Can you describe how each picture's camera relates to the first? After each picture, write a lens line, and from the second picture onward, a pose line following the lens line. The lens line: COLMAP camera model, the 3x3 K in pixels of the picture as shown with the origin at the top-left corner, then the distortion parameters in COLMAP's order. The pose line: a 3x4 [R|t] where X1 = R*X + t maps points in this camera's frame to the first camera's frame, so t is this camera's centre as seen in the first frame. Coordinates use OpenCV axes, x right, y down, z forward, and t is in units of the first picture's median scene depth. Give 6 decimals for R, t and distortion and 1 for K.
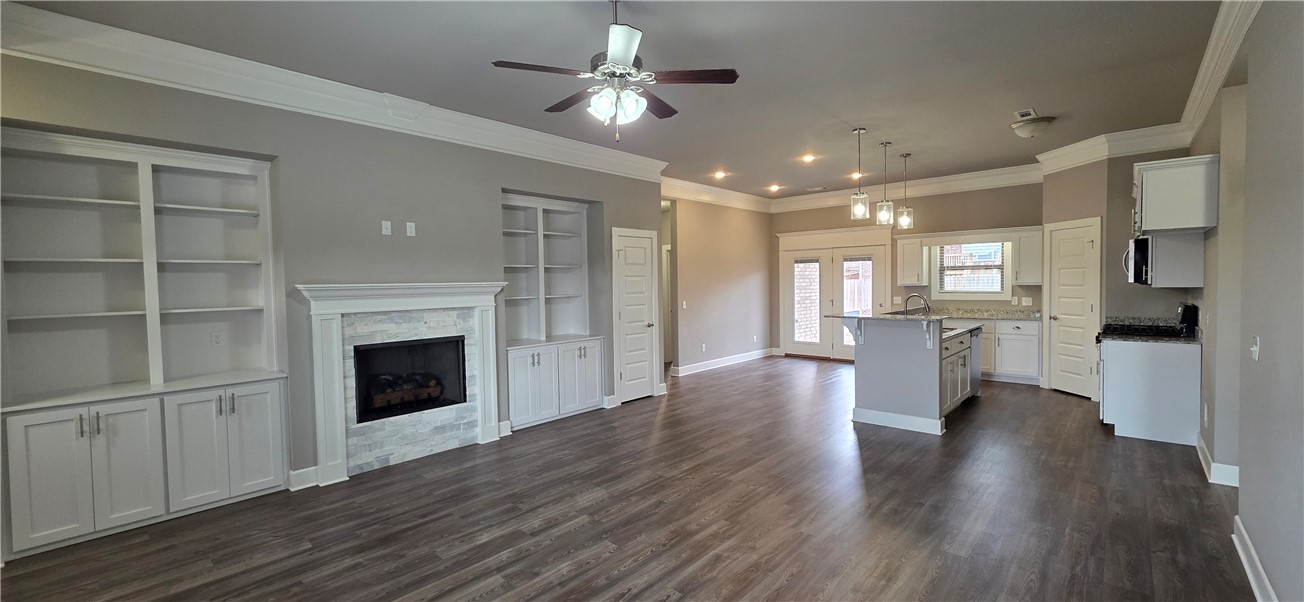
lens RADIAL K [[520.2, 0, 652.0], [0, 520.2, 301.0], [0, 0, 1]] dist [0.002398, 0.000064]
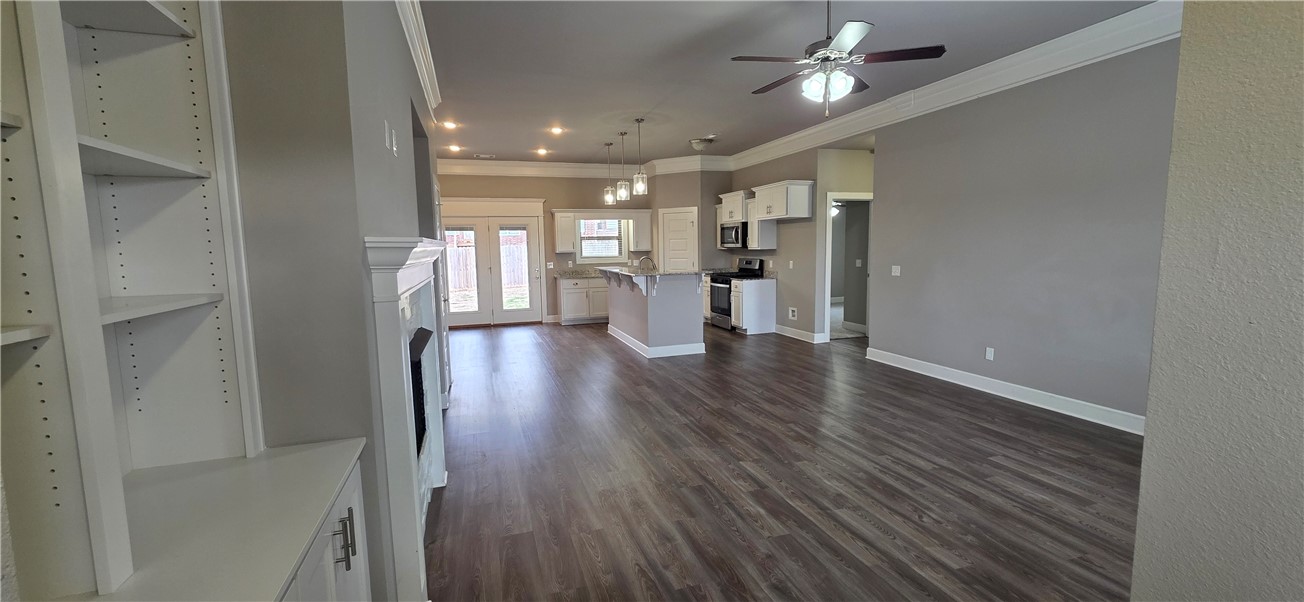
lens RADIAL K [[517.6, 0, 639.7], [0, 517.6, 299.8], [0, 0, 1]] dist [-0.000004, -0.000162]
pose [[0.487531, -0.082959, 0.869155, -0.974918], [0.041724, 0.996552, 0.071714, 0.001899], [-0.872108, 0.001302, 0.489312, 0.585704]]
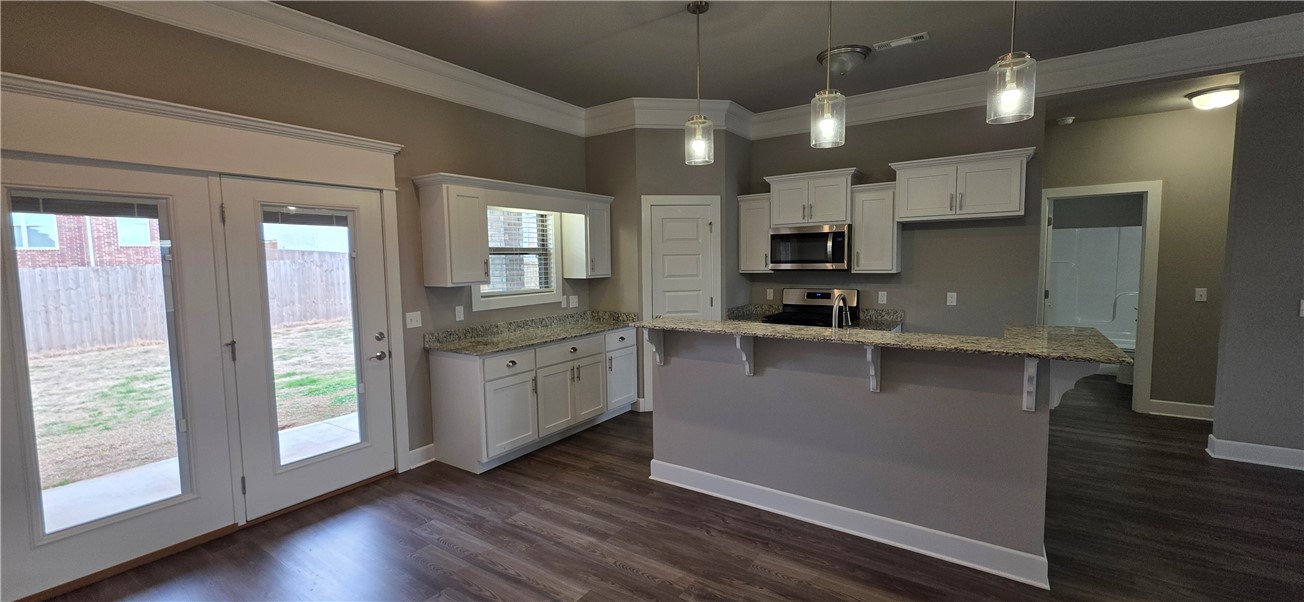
lens RADIAL K [[517.6, 0, 639.7], [0, 517.6, 299.8], [0, 0, 1]] dist [-0.000004, -0.000162]
pose [[-0.146594, -0.057369, 0.987532, 0.016195], [0.055898, 0.996241, 0.066173, -0.082702], [-0.987616, 0.064902, -0.142837, 1.943531]]
